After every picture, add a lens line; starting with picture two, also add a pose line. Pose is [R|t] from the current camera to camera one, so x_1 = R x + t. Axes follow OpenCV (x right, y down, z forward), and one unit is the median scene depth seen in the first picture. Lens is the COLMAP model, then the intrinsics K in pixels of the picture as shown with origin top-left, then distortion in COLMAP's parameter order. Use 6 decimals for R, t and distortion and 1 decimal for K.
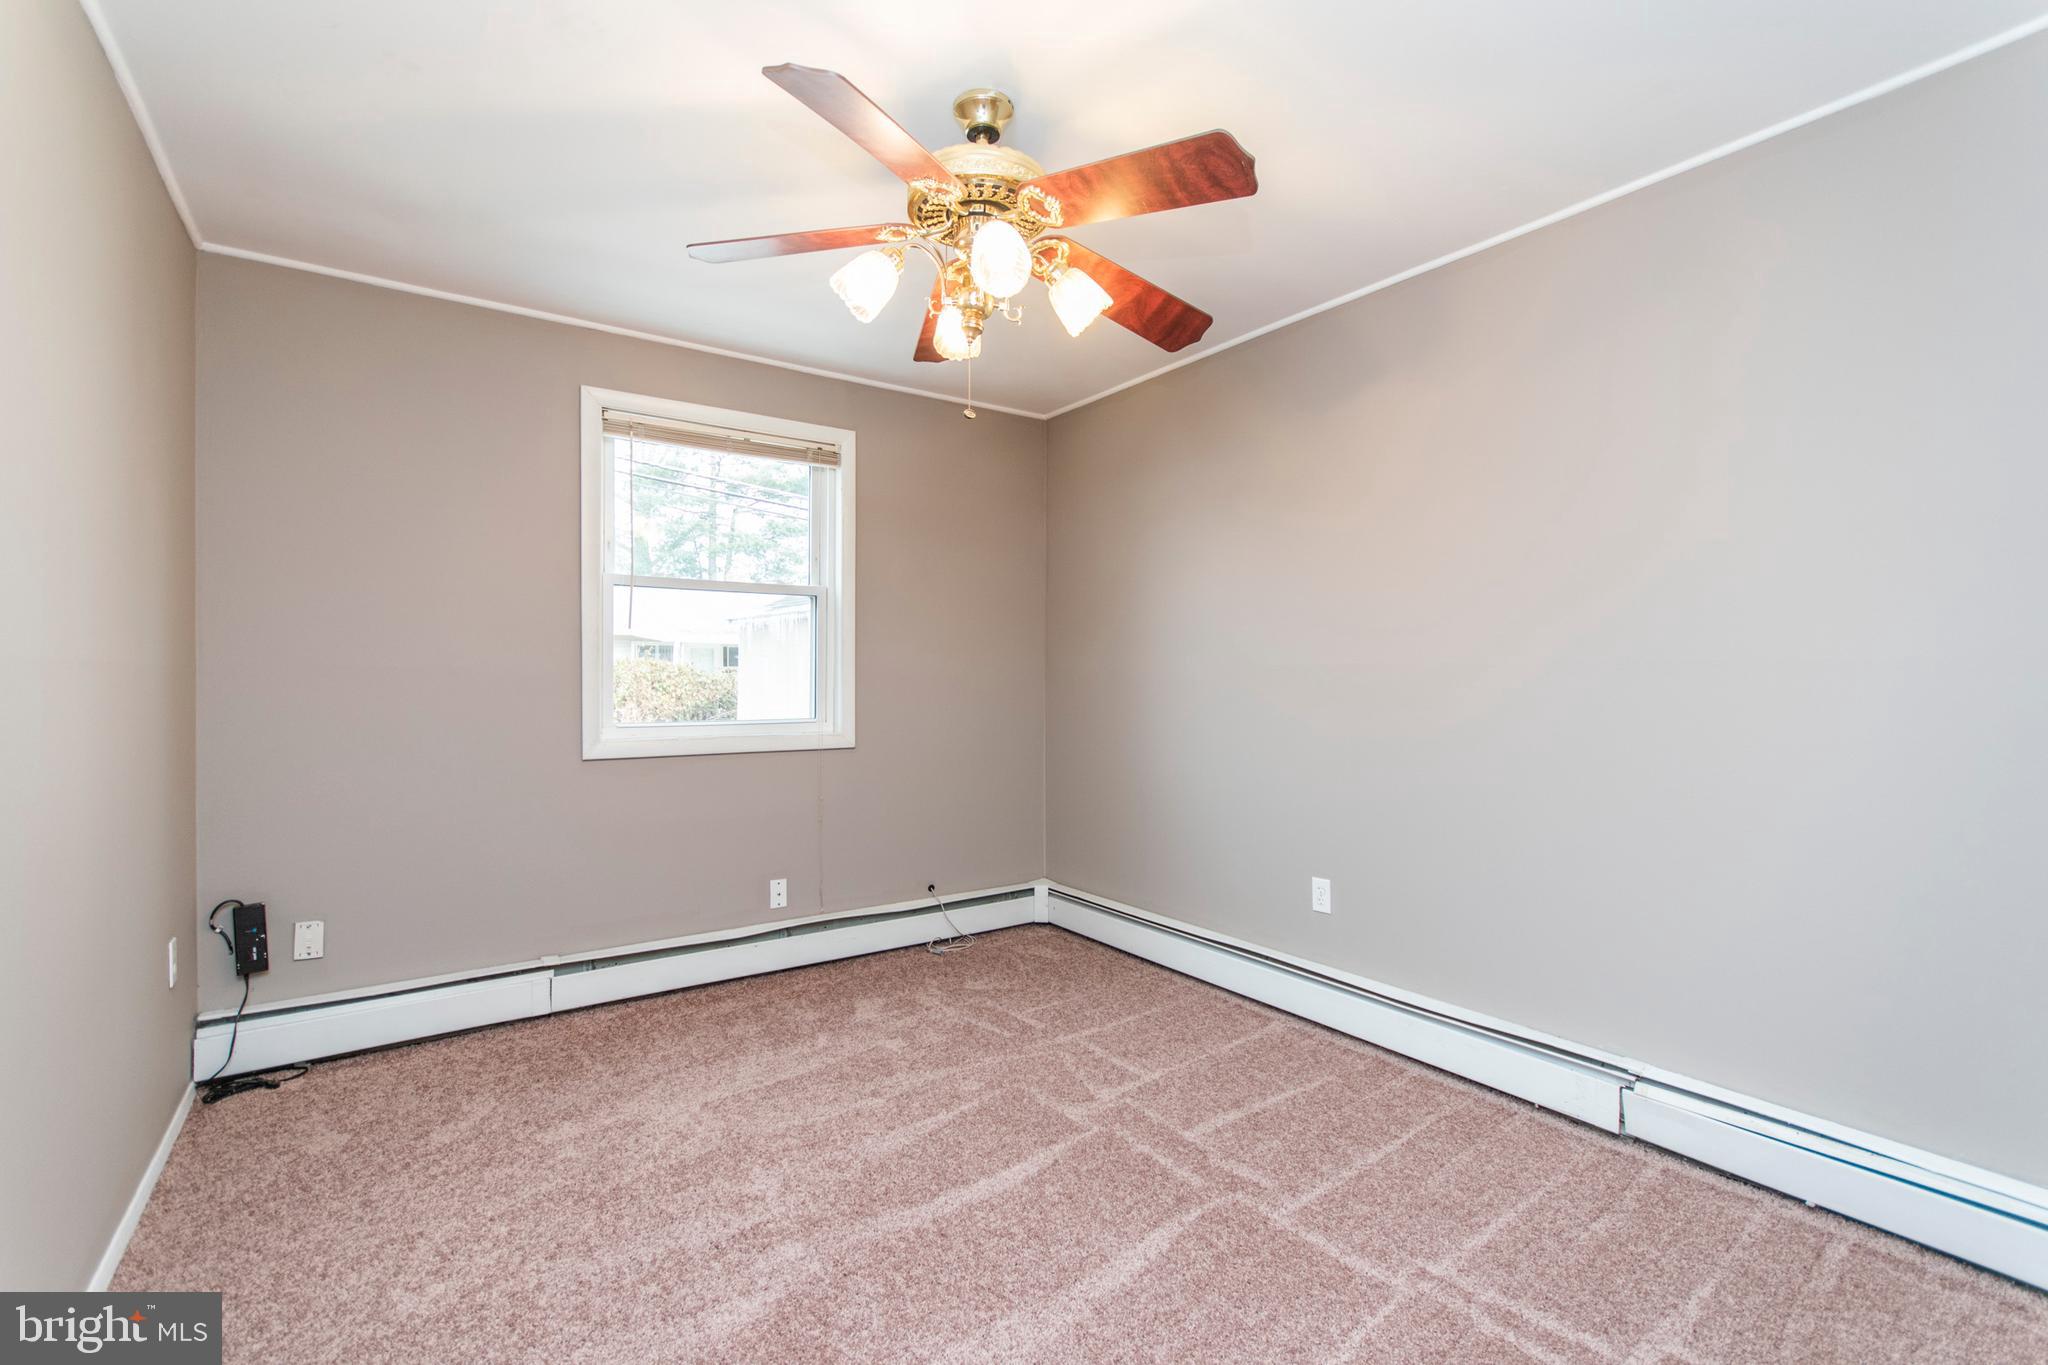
lens RADIAL K [[903.0, 0, 976.1], [0, 903.0, 682.7], [0, 0, 1]] dist [0.006335, -0.002343]
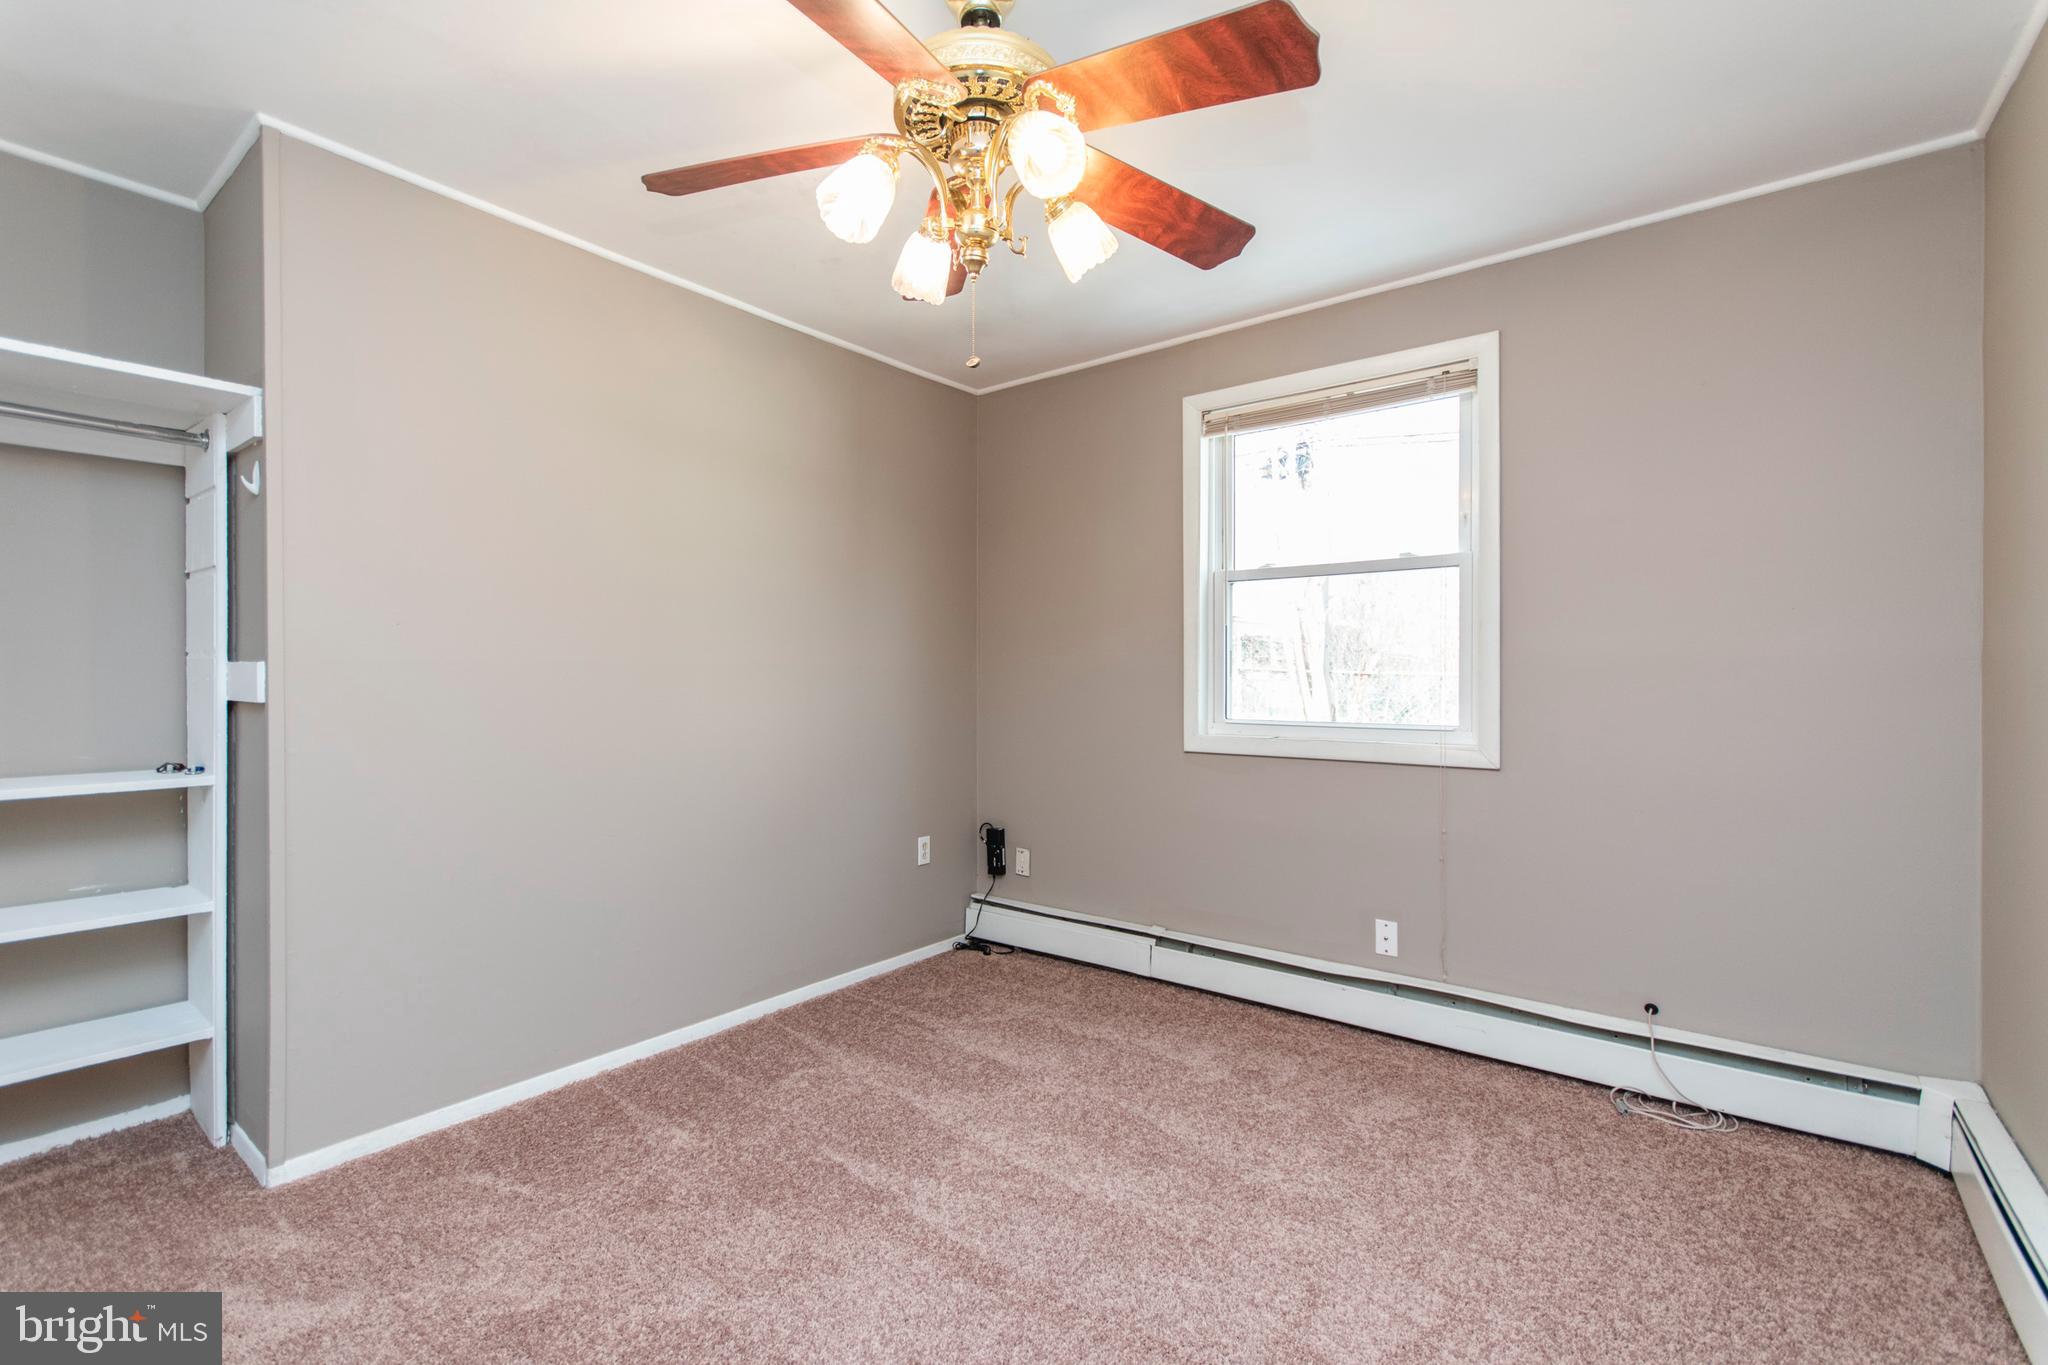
lens RADIAL K [[903.0, 0, 1015.6], [0, 903.0, 688.3], [0, 0, 1]] dist [0.006335, -0.002343]
pose [[0.311618, 0.009589, -0.950159, 0.476761], [-0.006976, 0.999945, 0.007803, 0.004415], [0.950182, 0.004197, 0.311668, 0.452005]]
